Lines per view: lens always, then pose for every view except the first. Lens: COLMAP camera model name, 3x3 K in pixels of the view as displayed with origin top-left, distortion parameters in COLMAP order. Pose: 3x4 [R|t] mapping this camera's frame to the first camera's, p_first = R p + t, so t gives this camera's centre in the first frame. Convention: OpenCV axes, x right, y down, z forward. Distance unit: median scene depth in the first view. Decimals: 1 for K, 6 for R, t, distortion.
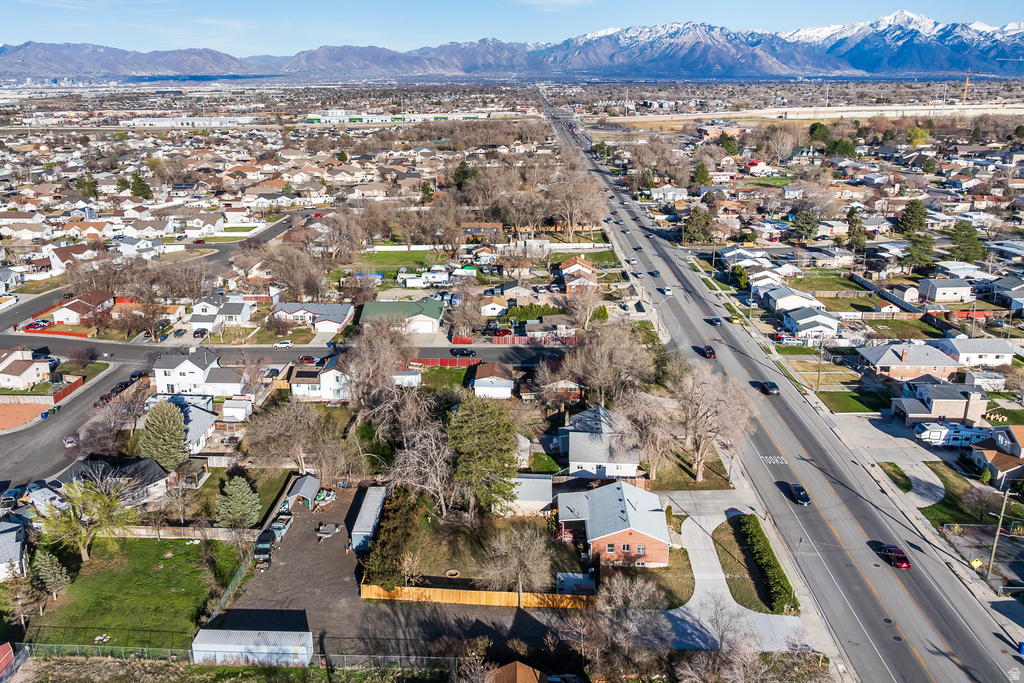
lens RADIAL K [[794.2, 0, 487.0], [0, 794.2, 340.7], [0, 0, 1]] dist [-0.038650, 0.001294]
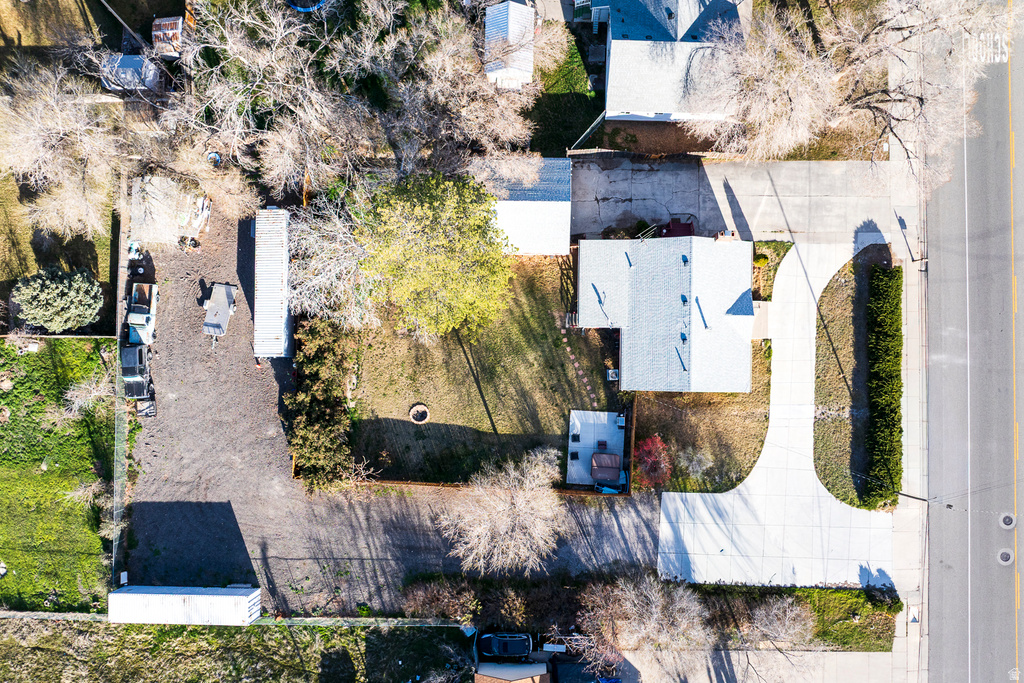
lens RADIAL K [[743.4, 0, 512.0], [0, 743.4, 341.5], [0, 0, 1]] dist [-0.040054, 0.001986]
pose [[0.998721, -0.044325, -0.024339, 0.045449], [0.038037, 0.341355, 0.939165, -0.271362], [-0.033320, -0.938889, 0.342604, 0.681510]]
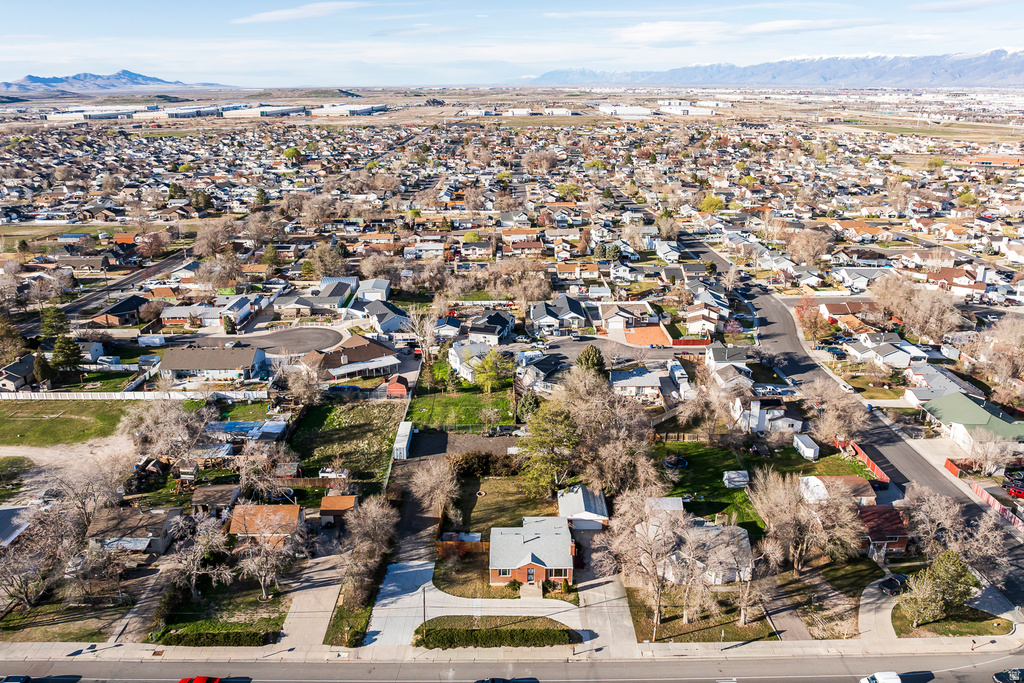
lens RADIAL K [[781.0, 0, 519.3], [0, 781.0, 339.7], [0, 0, 1]] dist [-0.041498, 0.003808]
pose [[0.065573, 0.326145, -0.943043, 0.989473], [-0.313609, 0.903924, 0.290810, -0.326347], [0.947285, 0.276677, 0.161555, 0.618243]]
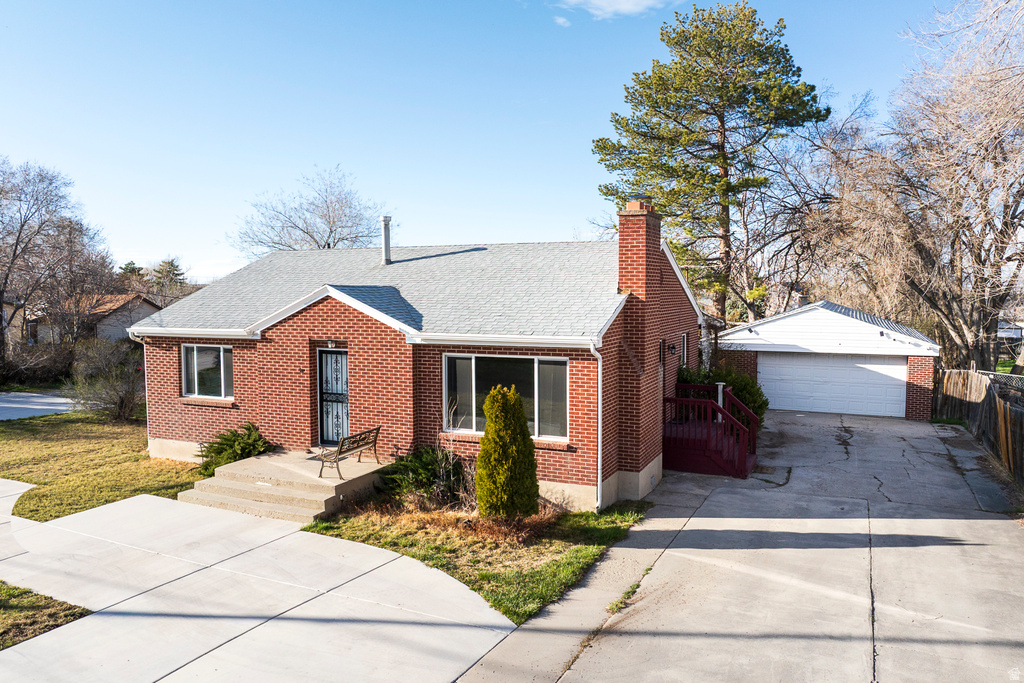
lens RADIAL K [[743.4, 0, 512.0], [0, 743.4, 341.5], [0, 0, 1]] dist [-0.040054, 0.001986]
pose [[-0.364159, 0.057212, -0.929578, 0.301240], [-0.290530, 0.941326, 0.171750, 0.162799], [0.884862, 0.332615, -0.326171, 0.934628]]
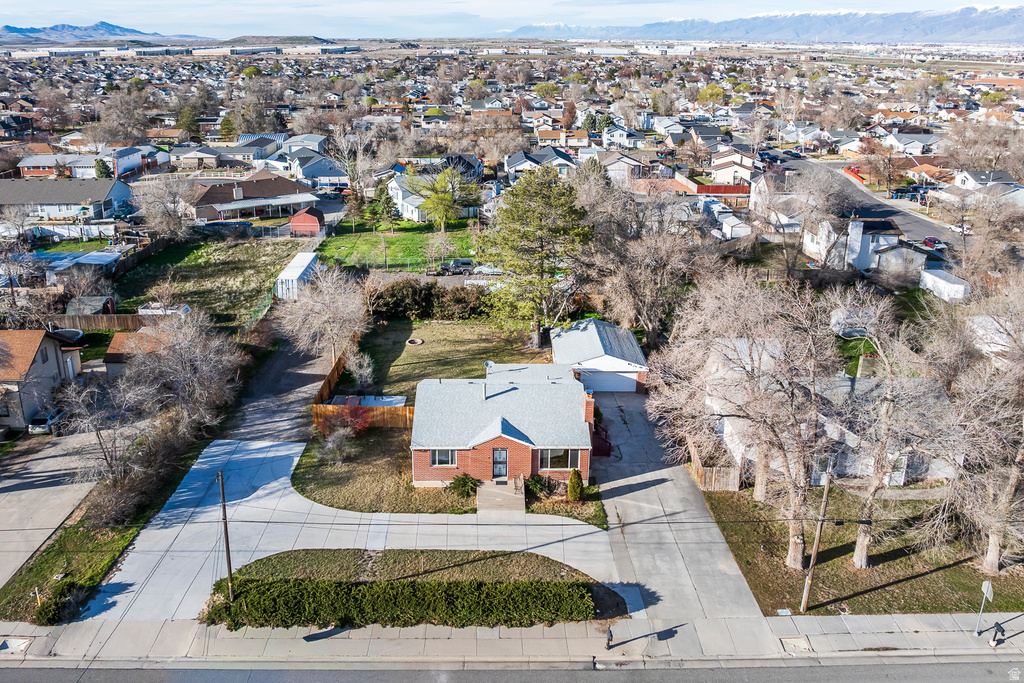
lens RADIAL K [[767.4, 0, 498.8], [0, 767.4, 263.7], [0, 0, 1]] dist [-0.058458, 0.036248]
pose [[0.069817, 0.281961, -0.956882, 0.569644], [-0.319128, 0.915127, 0.246373, -0.004611], [0.945137, 0.288167, 0.153873, 0.764890]]
